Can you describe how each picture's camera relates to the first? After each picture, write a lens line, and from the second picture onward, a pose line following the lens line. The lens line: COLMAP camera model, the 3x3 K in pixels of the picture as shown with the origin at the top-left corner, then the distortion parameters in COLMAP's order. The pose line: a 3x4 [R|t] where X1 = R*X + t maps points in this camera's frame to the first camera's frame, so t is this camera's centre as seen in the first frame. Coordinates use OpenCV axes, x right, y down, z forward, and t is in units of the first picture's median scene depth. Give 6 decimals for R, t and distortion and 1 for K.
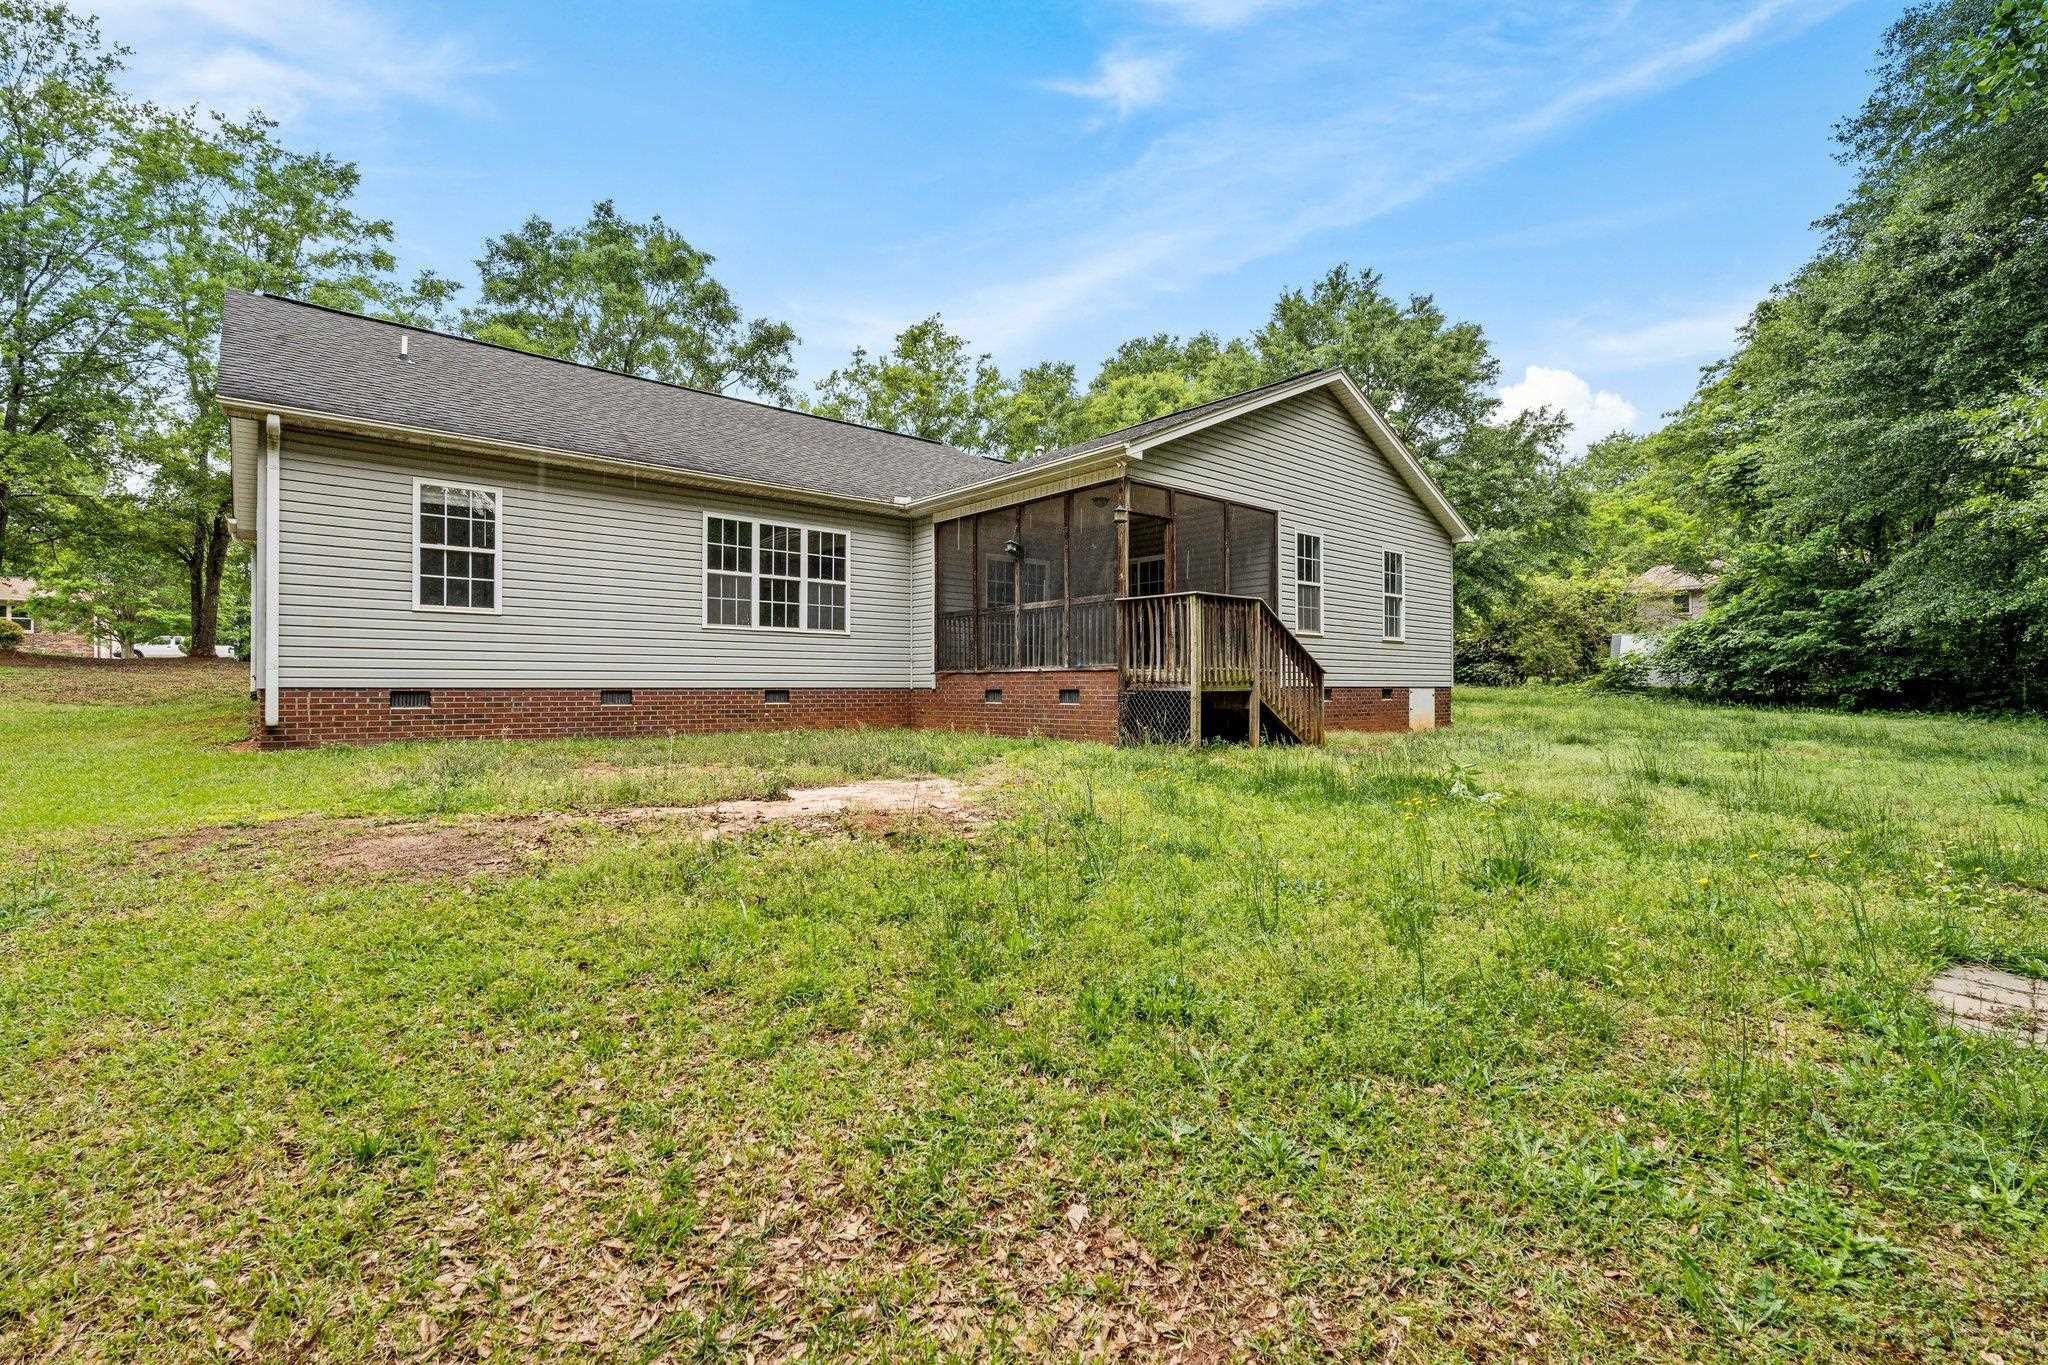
lens RADIAL K [[888.9, 0, 1020.6], [0, 888.9, 674.3], [0, 0, 1]] dist [-0.002230, 0.000171]
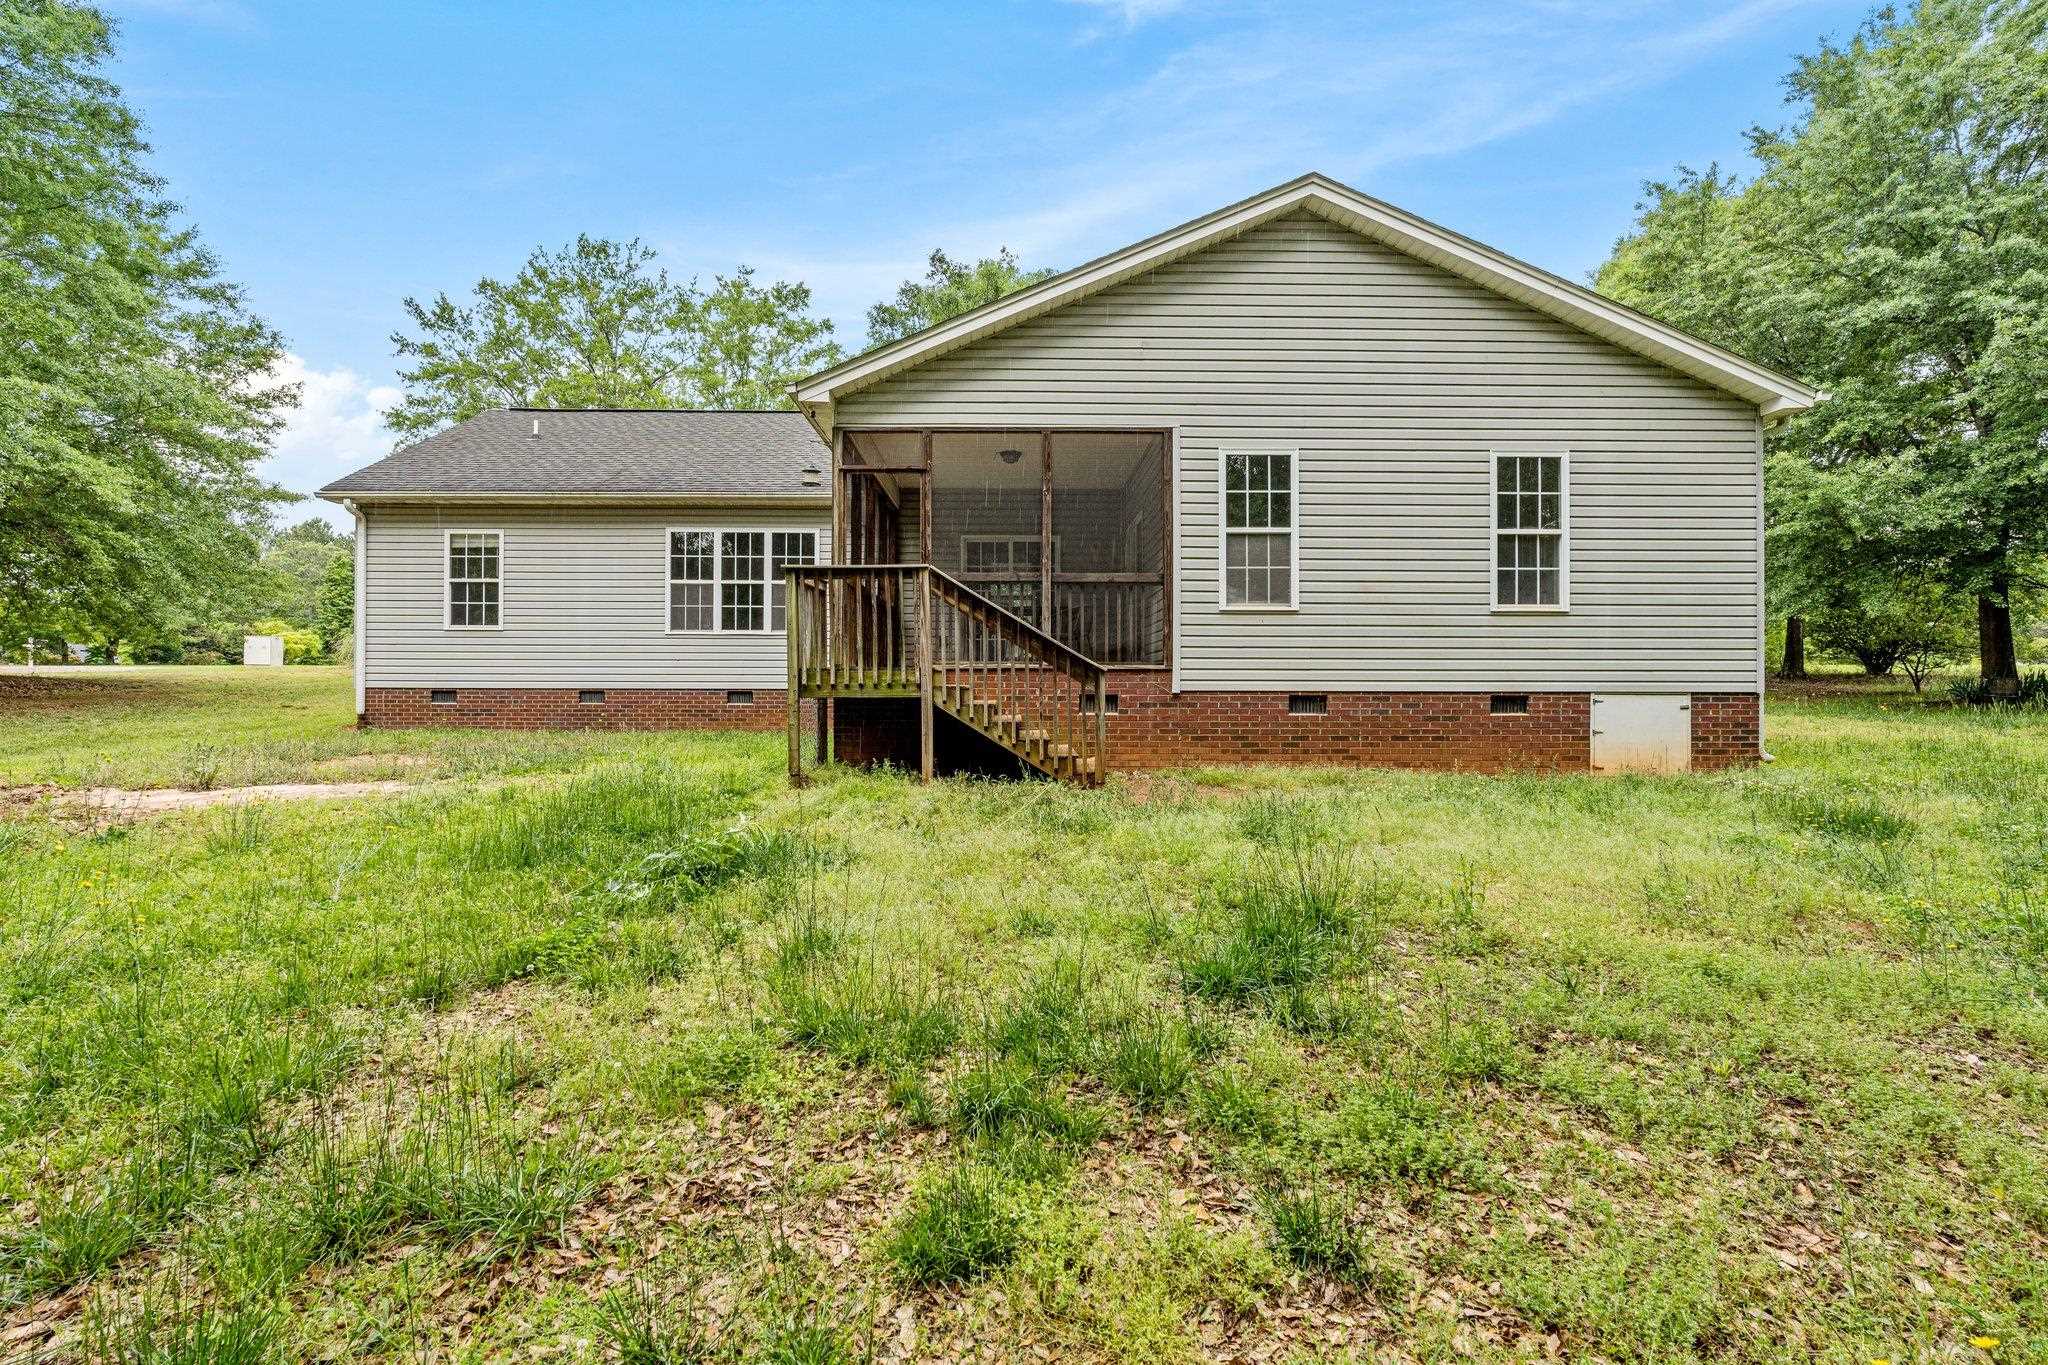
lens RADIAL K [[888.9, 0, 1025.5], [0, 888.9, 674.3], [0, 0, 1]] dist [-0.002230, 0.000171]
pose [[0.764587, -0.006321, -0.644490, 0.673695], [0.006272, 0.999978, -0.002366, 0.002570], [0.644490, -0.002233, 0.764609, 0.441401]]
